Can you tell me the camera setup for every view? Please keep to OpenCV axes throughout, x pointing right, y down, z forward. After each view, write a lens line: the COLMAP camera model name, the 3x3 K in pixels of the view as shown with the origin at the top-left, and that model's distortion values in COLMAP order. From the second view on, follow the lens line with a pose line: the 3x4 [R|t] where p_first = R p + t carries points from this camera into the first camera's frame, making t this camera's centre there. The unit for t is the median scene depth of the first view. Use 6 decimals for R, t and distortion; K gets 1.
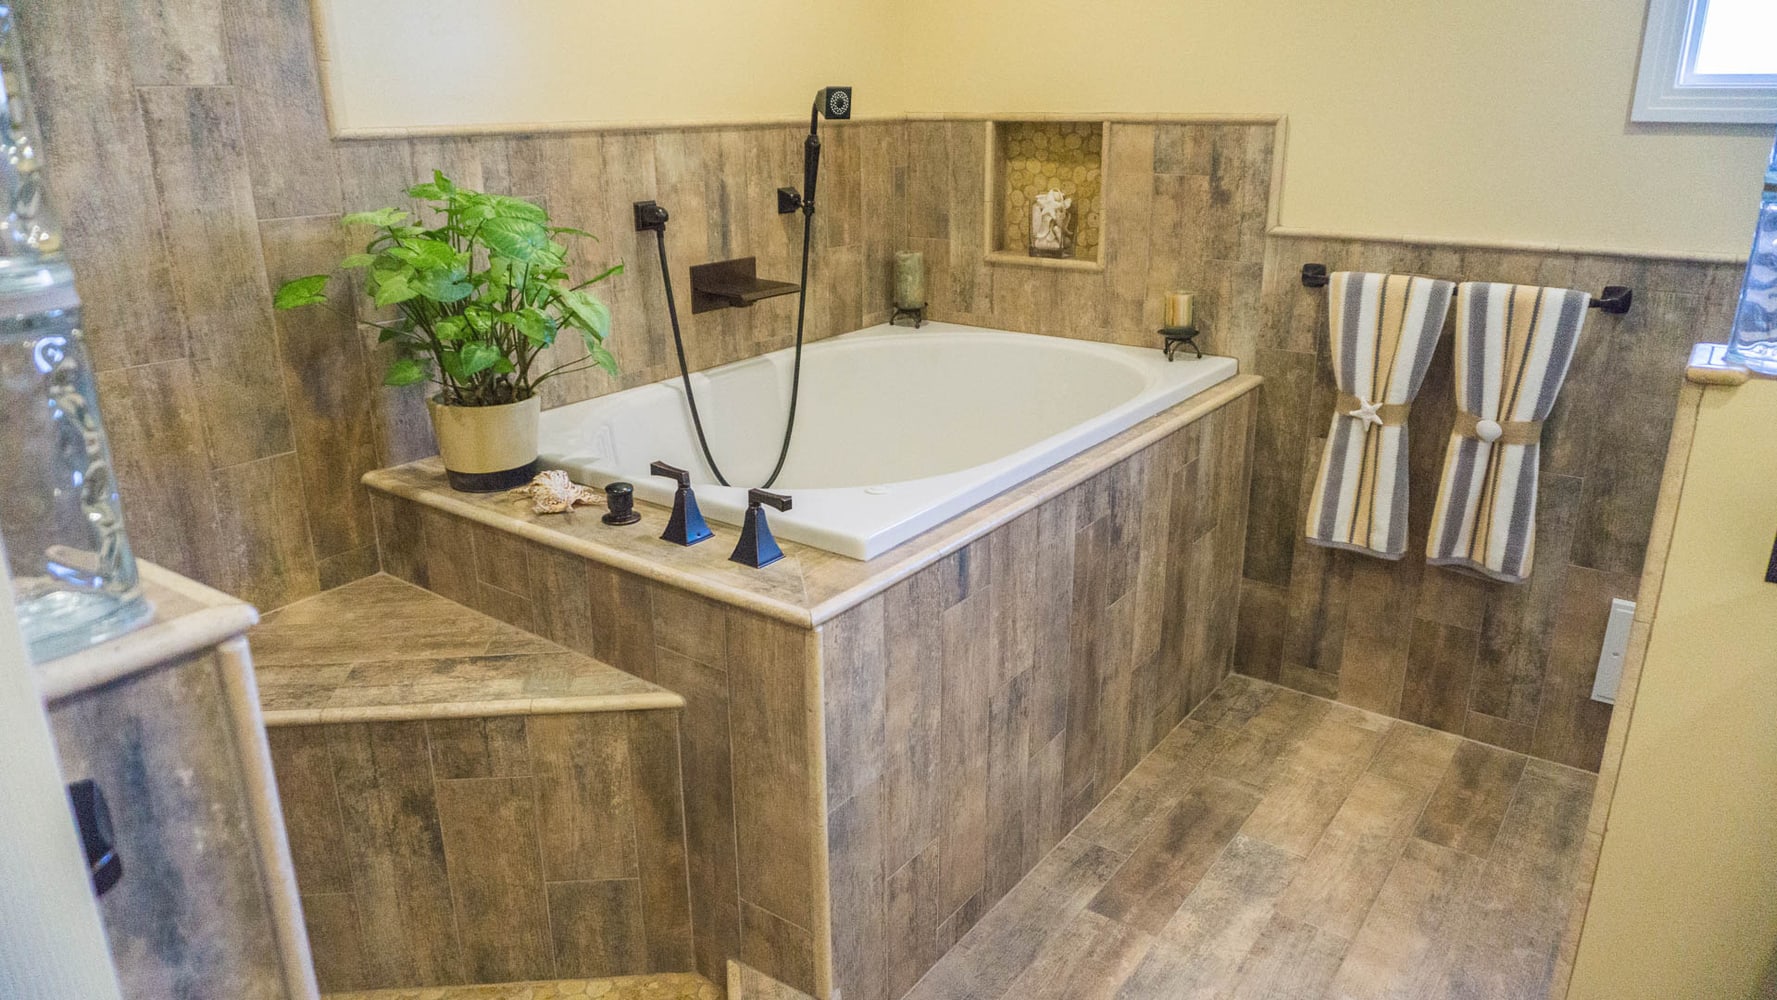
lens RADIAL K [[1191.5, 0, 892.5], [0, 1191.5, 503.6], [0, 0, 1]] dist [-0.015673, -0.001007]
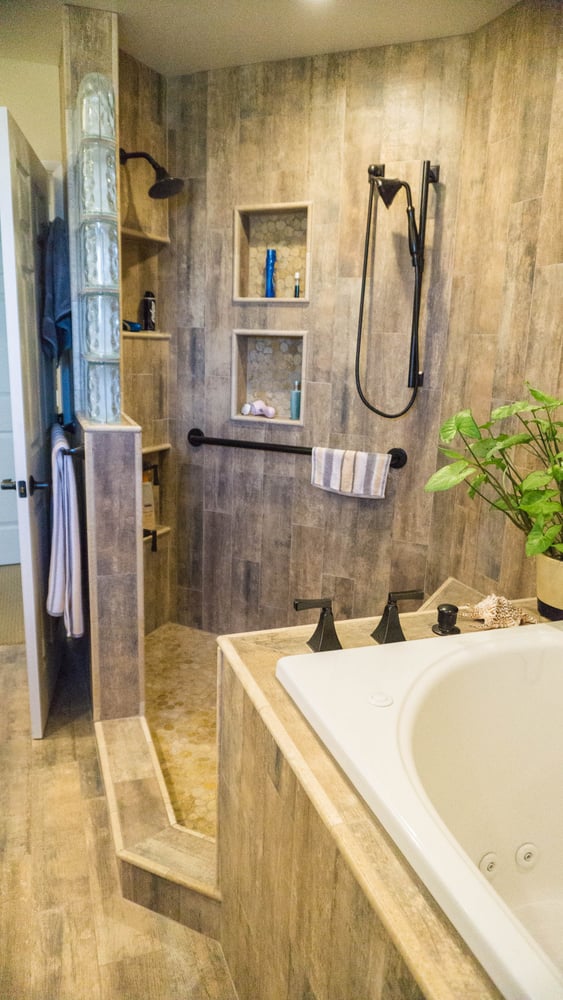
lens RADIAL K [[670.5, 0, 287.4], [0, 670.5, 501.3], [0, 0, 1]] dist [-0.015673, -0.001007]
pose [[-0.560352, 0.176726, -0.809181, 0.371755], [-0.296260, 0.869568, 0.395072, -0.288591], [0.773457, 0.461108, -0.434907, 0.878470]]
